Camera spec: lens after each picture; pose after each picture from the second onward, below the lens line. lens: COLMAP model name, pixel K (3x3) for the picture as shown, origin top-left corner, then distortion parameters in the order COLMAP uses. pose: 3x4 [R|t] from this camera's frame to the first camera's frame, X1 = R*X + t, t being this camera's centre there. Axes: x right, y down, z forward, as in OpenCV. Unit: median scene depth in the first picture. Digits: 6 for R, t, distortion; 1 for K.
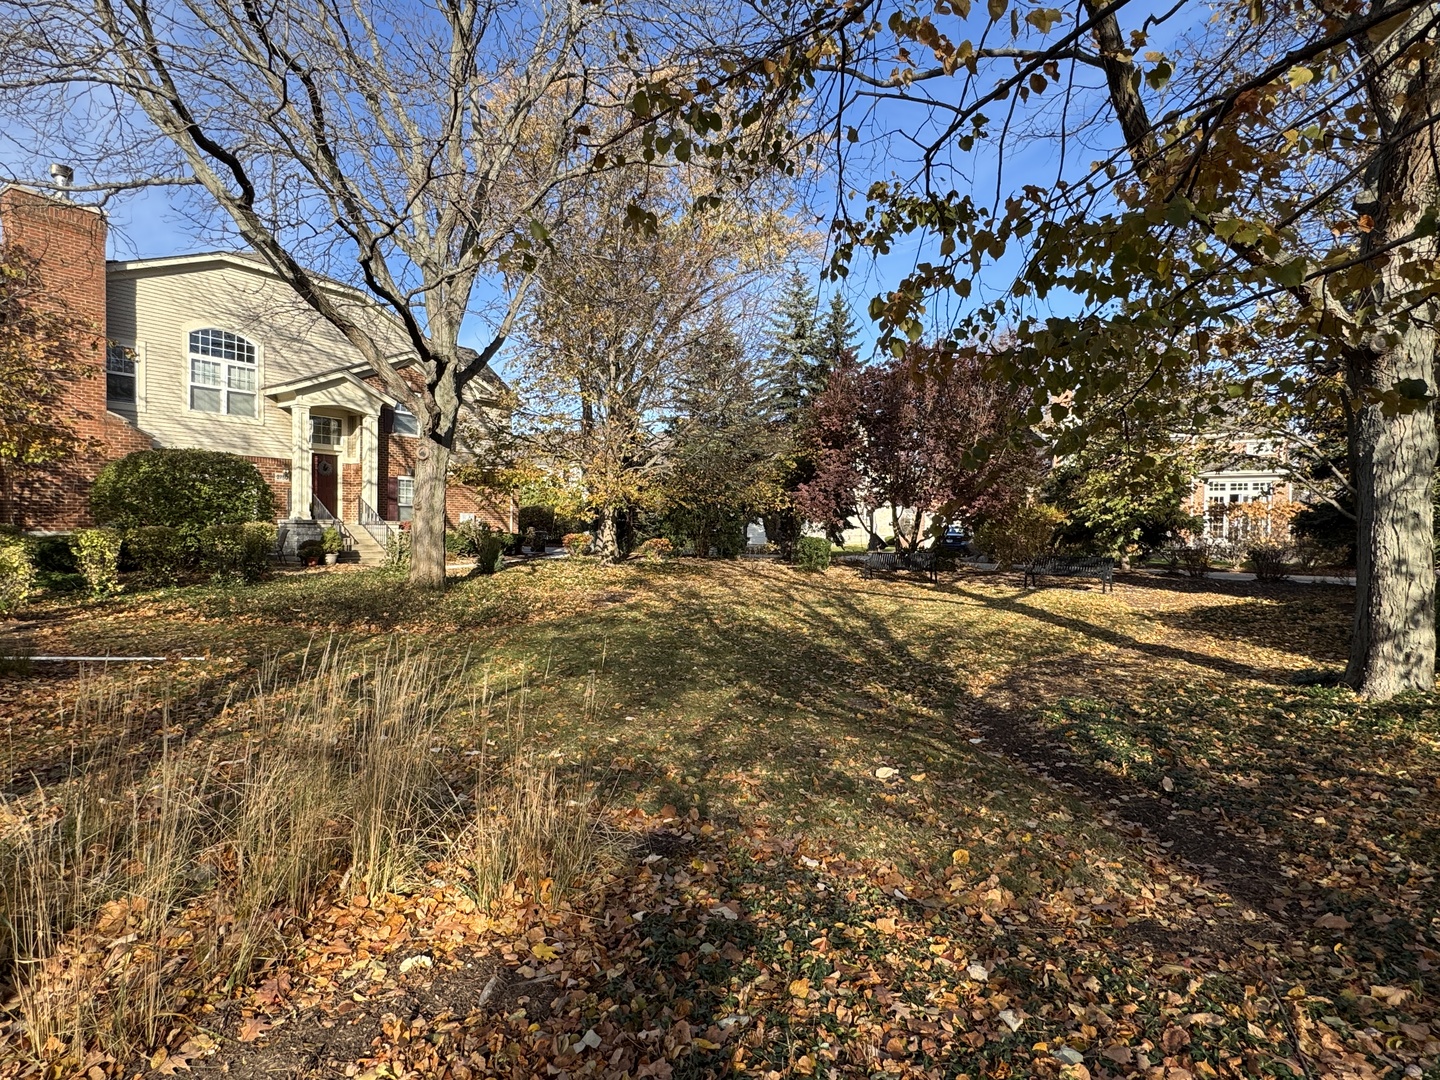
lens RADIAL K [[754.2, 0, 723.0], [0, 754.2, 538.8], [0, 0, 1]] dist [-0.003514, 0.001405]
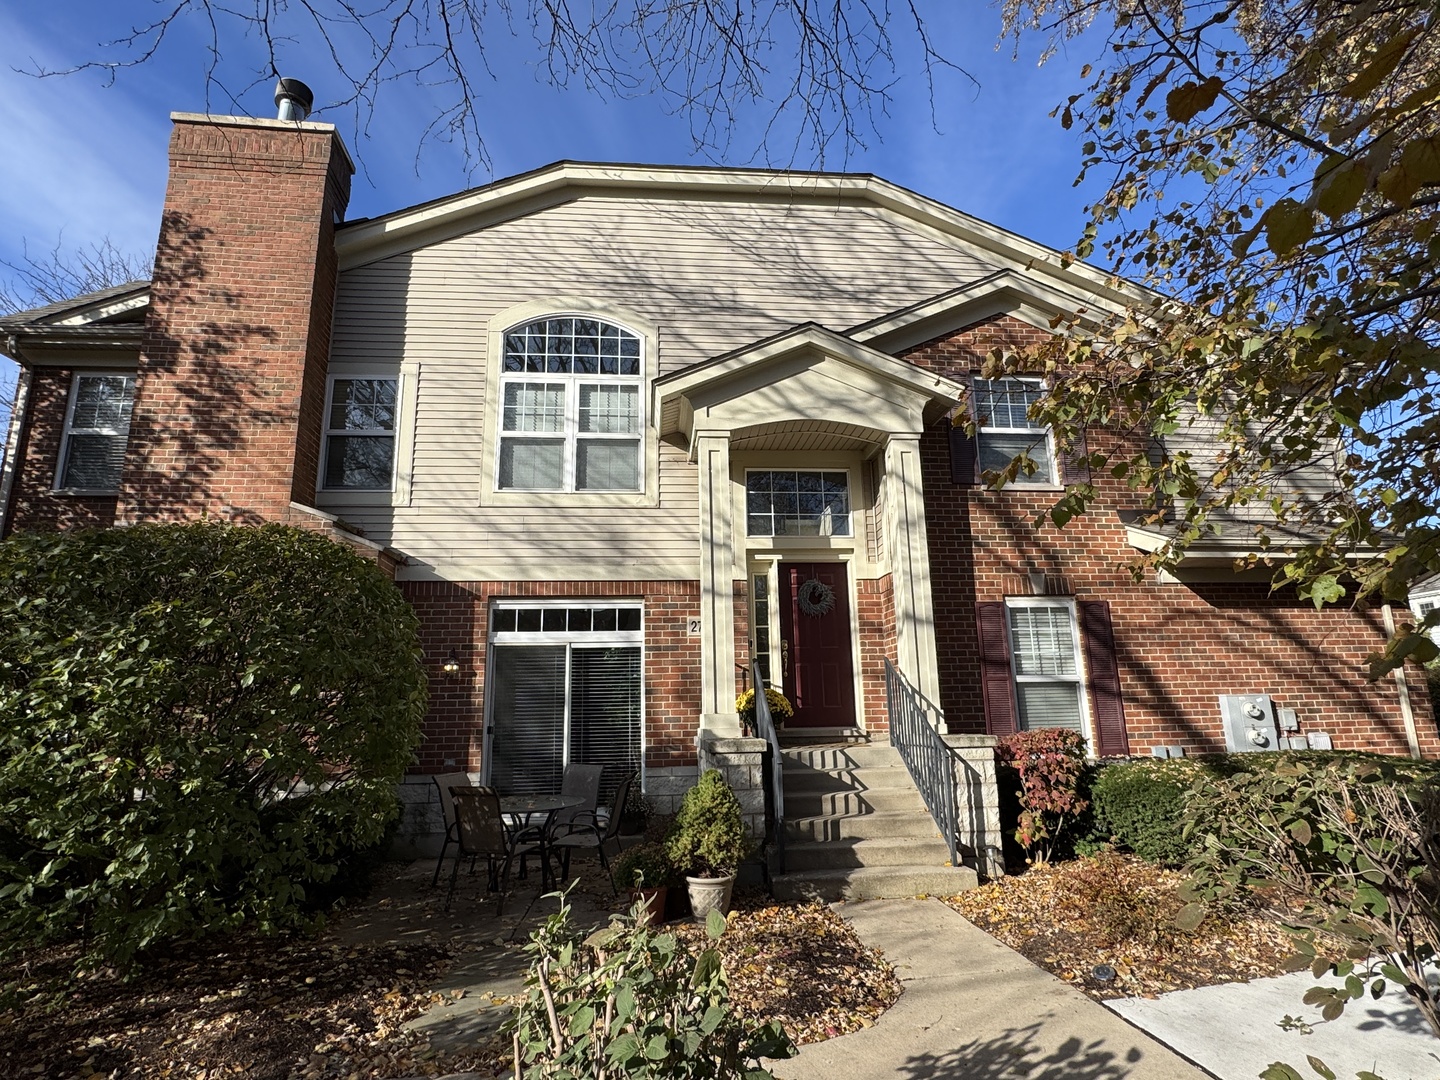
lens RADIAL K [[754.2, 0, 724.5], [0, 754.2, 544.3], [0, 0, 1]] dist [-0.003514, 0.001405]
pose [[0.606418, -0.202864, -0.768833, -0.265233], [0.014614, 0.969588, -0.244308, -0.026168], [0.795012, 0.136917, 0.590940, 0.774986]]
